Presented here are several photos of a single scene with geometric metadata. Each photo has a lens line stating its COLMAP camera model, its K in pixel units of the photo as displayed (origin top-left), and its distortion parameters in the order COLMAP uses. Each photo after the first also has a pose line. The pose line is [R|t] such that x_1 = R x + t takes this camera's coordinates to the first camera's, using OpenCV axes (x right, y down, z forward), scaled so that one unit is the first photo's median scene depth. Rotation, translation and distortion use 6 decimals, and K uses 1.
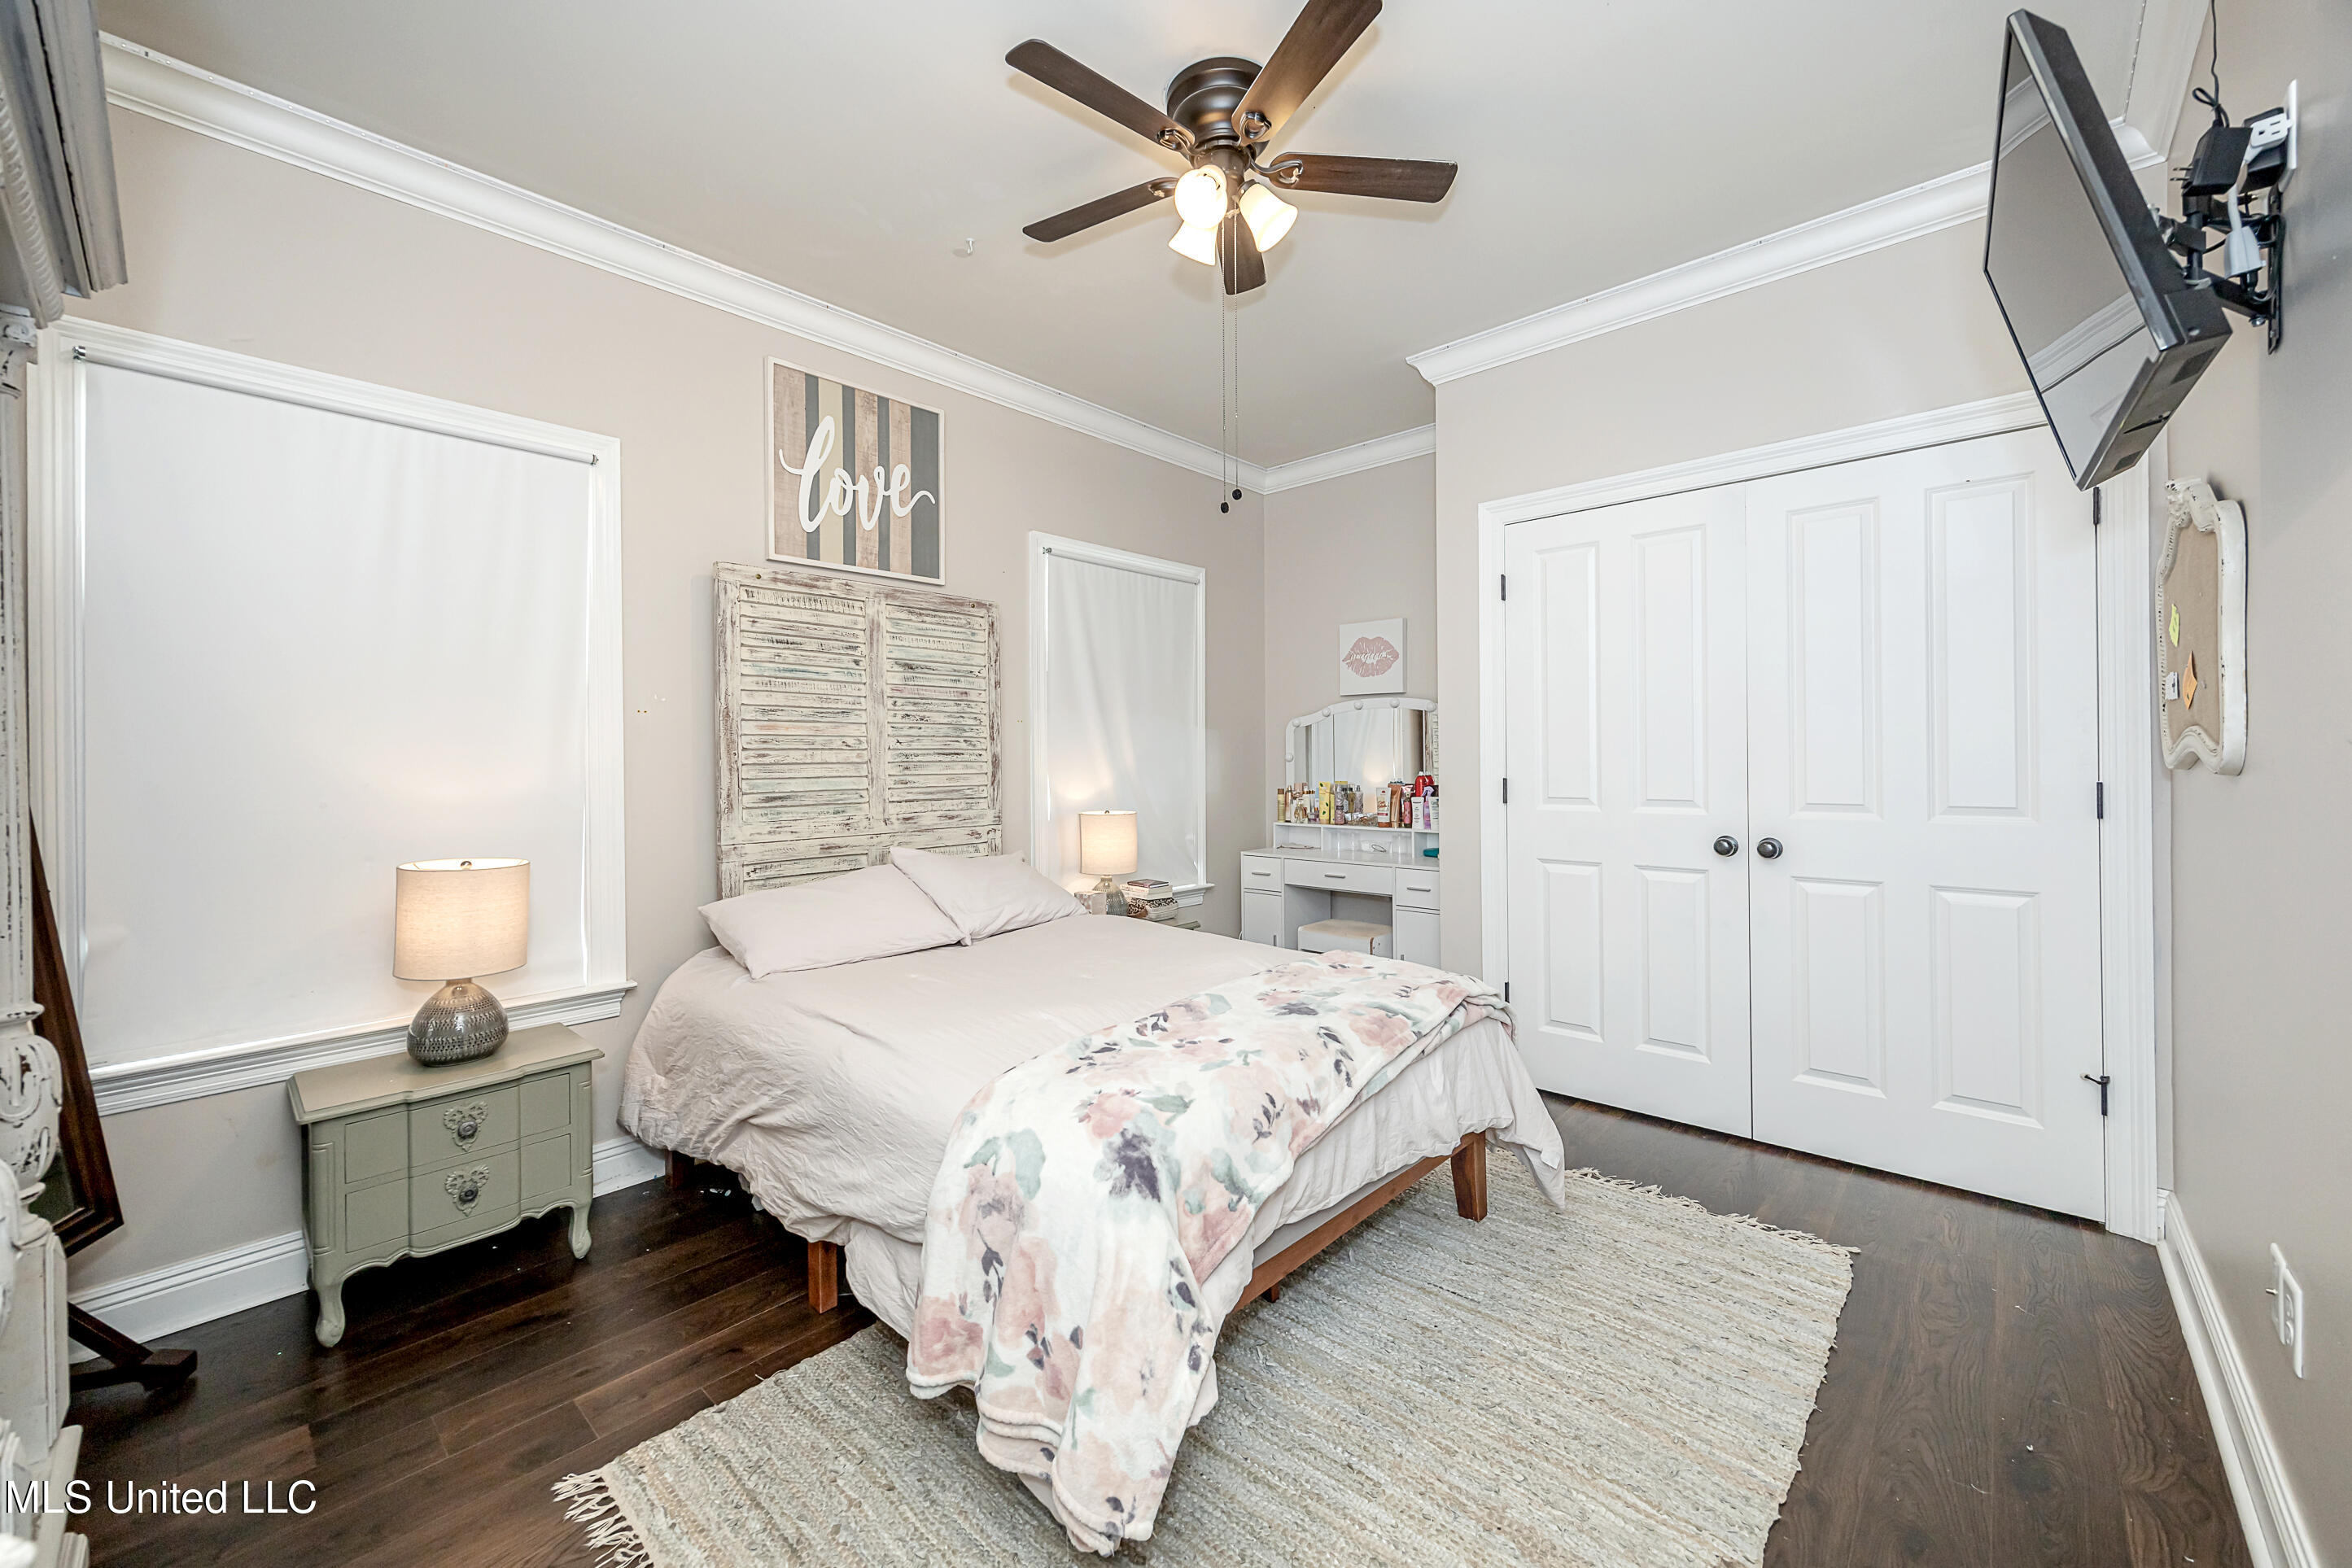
lens RADIAL K [[911.3, 0, 1183.2], [0, 911.3, 770.3], [0, 0, 1]] dist [-0.002687, 0.000786]
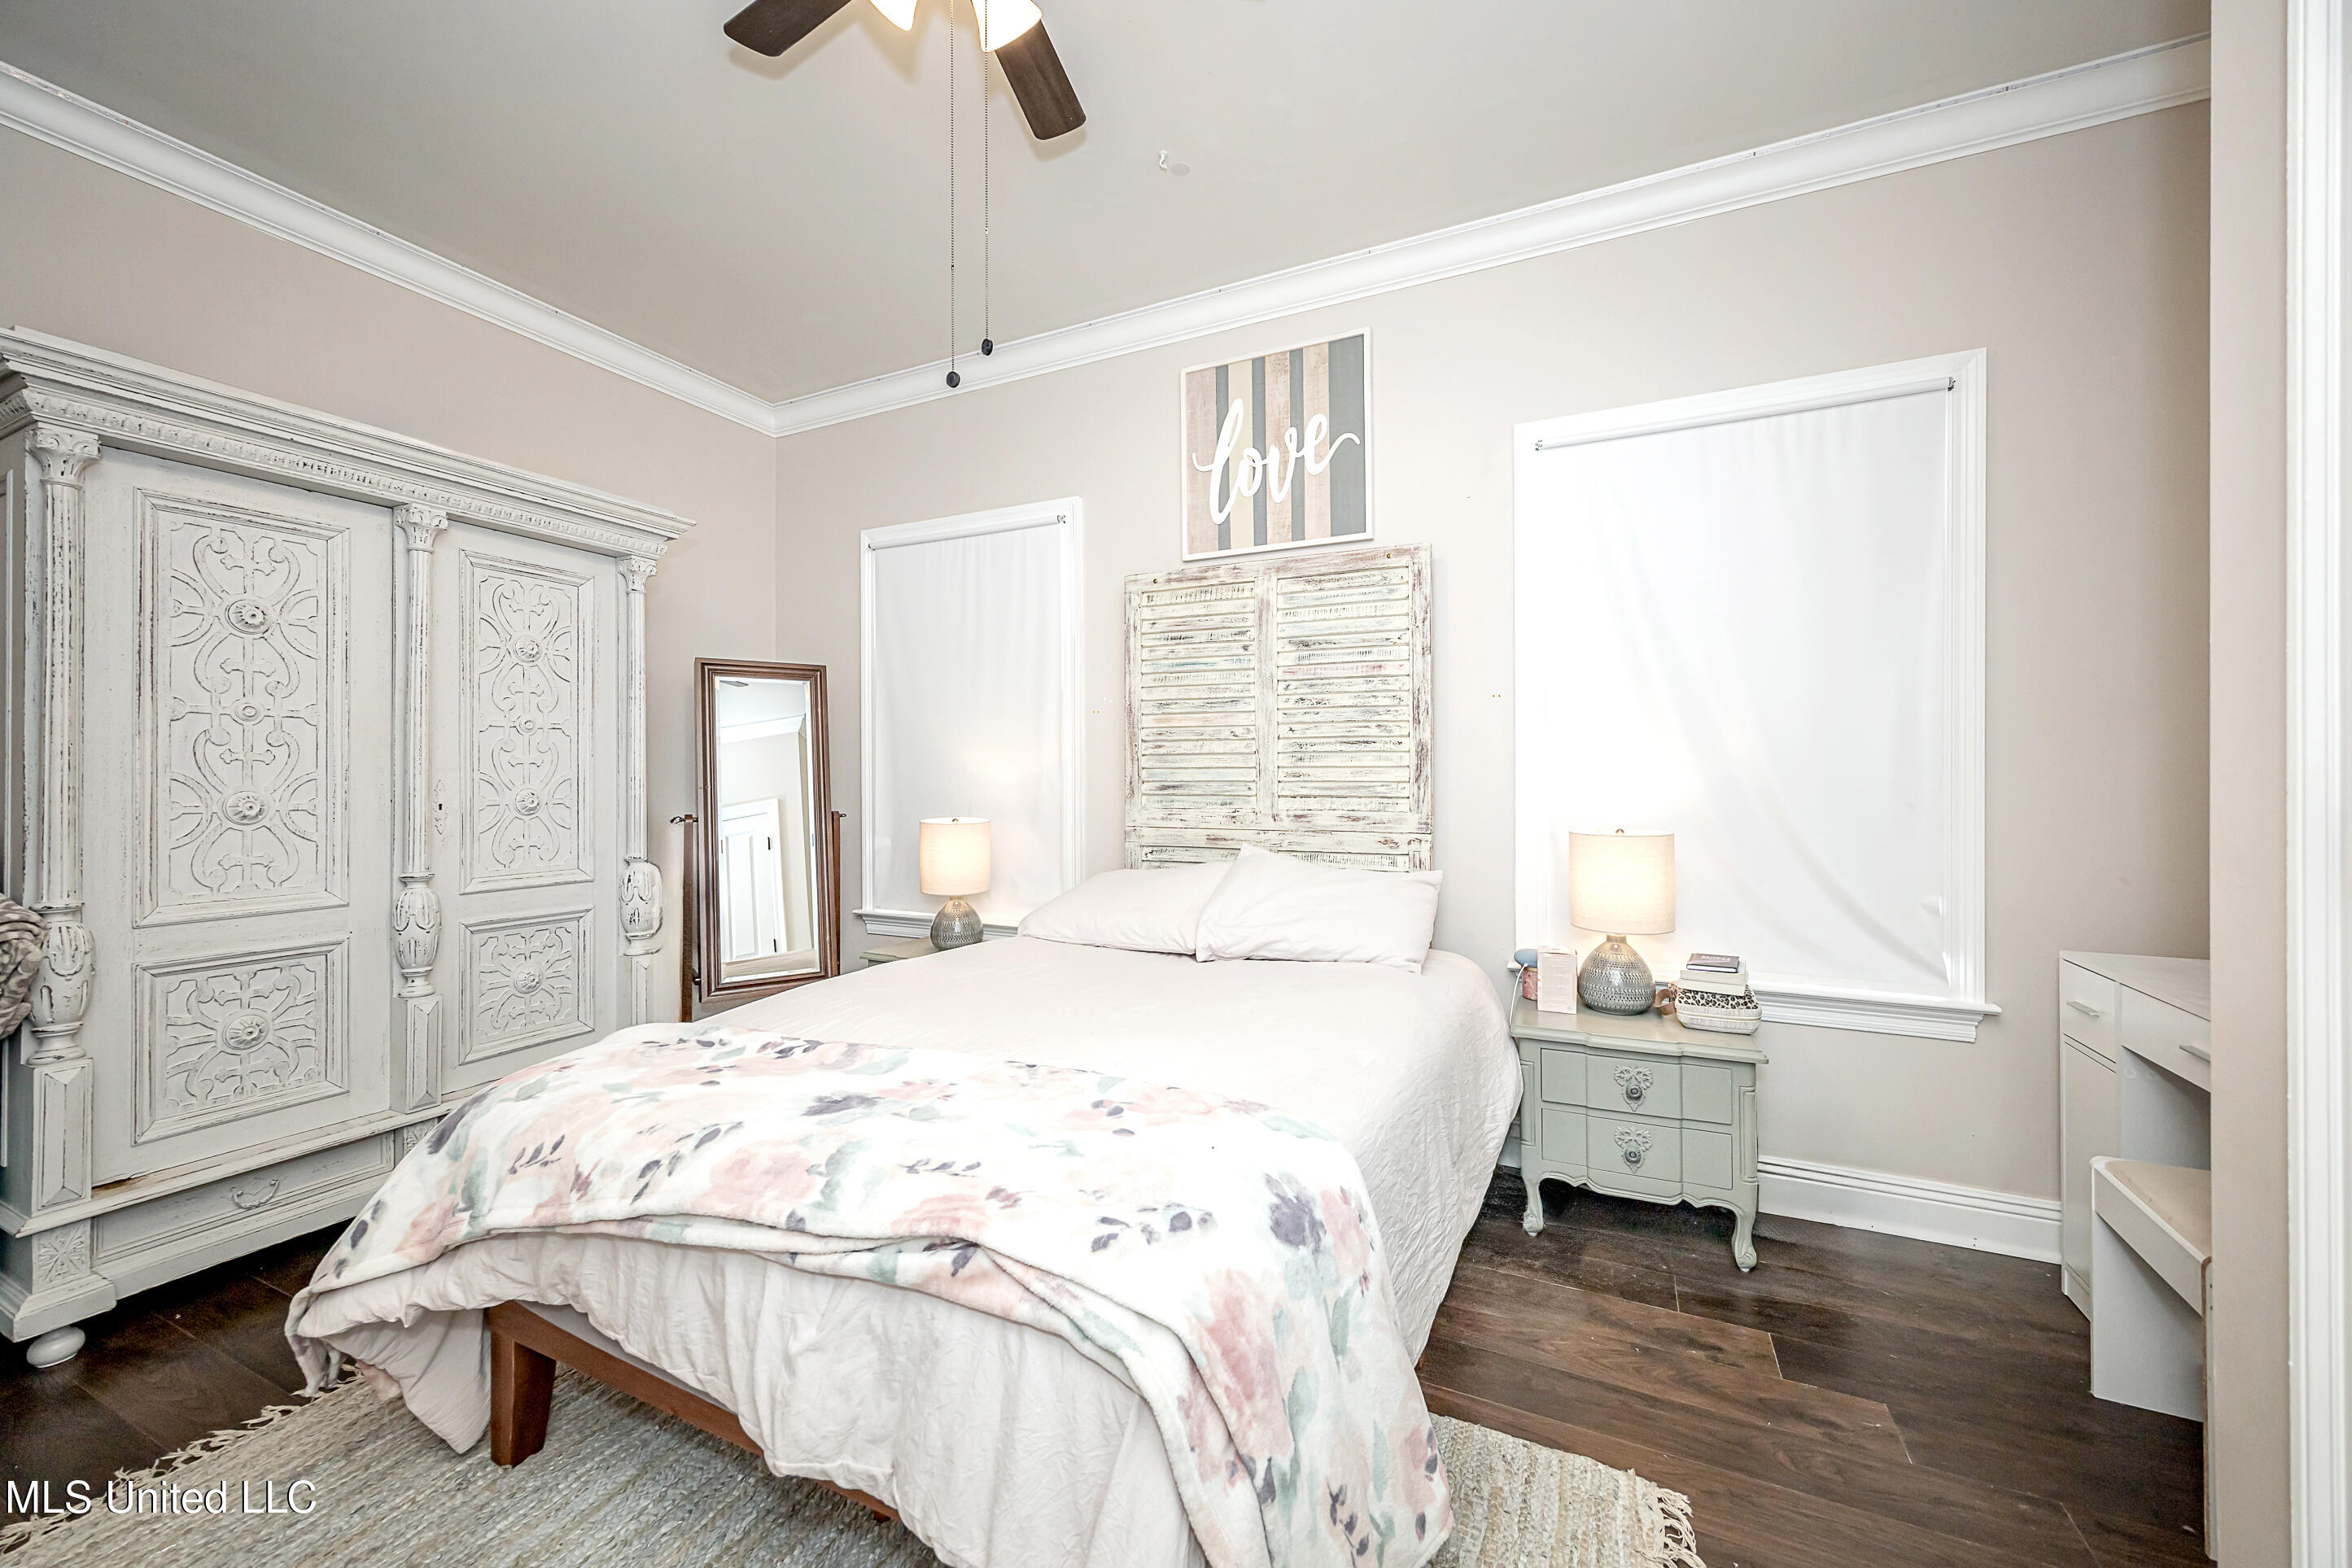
lens RADIAL K [[911.3, 0, 1183.1], [0, 911.3, 775.8], [0, 0, 1]] dist [-0.002687, 0.000786]
pose [[0.281460, 0.015552, -0.959447, 0.522149], [-0.010614, 0.999858, 0.013093, 0.003571], [0.959514, 0.006498, 0.281585, 0.650738]]
